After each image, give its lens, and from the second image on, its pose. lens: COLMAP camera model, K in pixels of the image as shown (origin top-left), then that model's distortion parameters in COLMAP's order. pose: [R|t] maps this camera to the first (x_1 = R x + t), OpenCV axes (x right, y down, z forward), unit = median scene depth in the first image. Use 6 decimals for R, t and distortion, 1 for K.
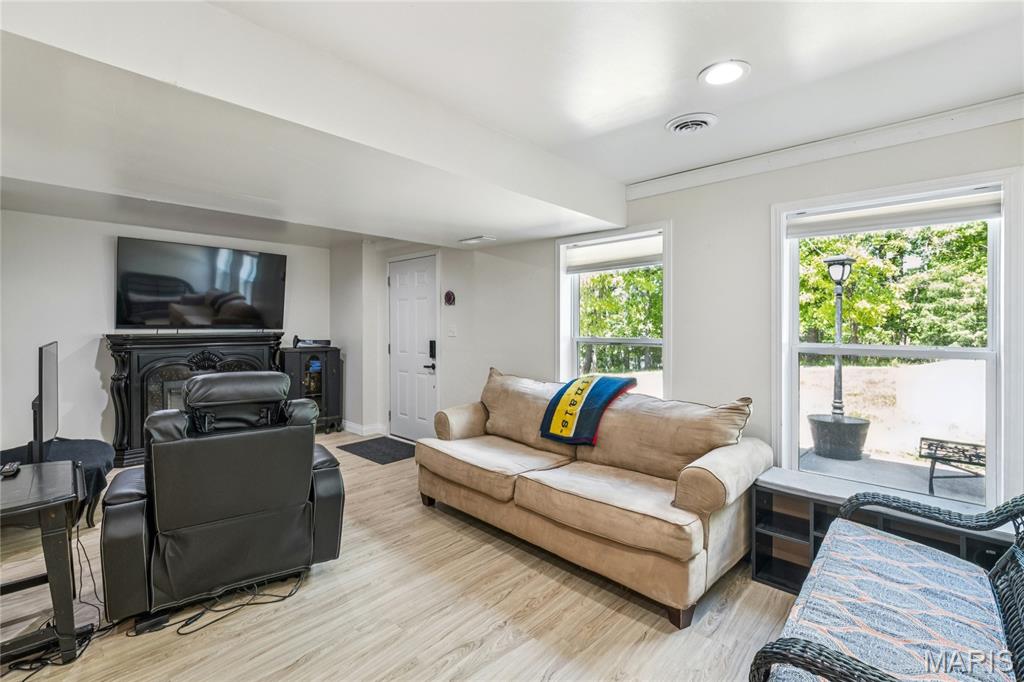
lens RADIAL K [[450.7, 0, 510.6], [0, 450.7, 318.3], [0, 0, 1]] dist [-0.000951, 0.000178]
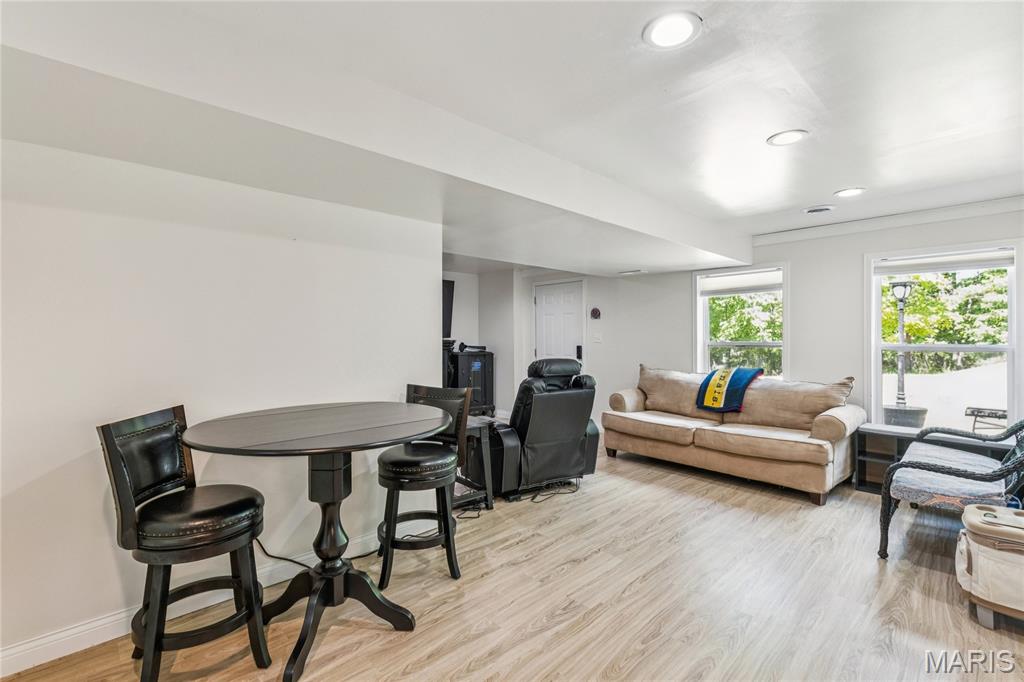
lens RADIAL K [[459.1, 0, 510.5], [0, 459.1, 327.8], [0, 0, 1]] dist [-0.000815, 0.000099]
pose [[0.998490, -0.002206, -0.054894, -0.461923], [0.001872, 0.999979, -0.006124, 0.007513], [0.054906, 0.006012, 0.998473, -0.539498]]
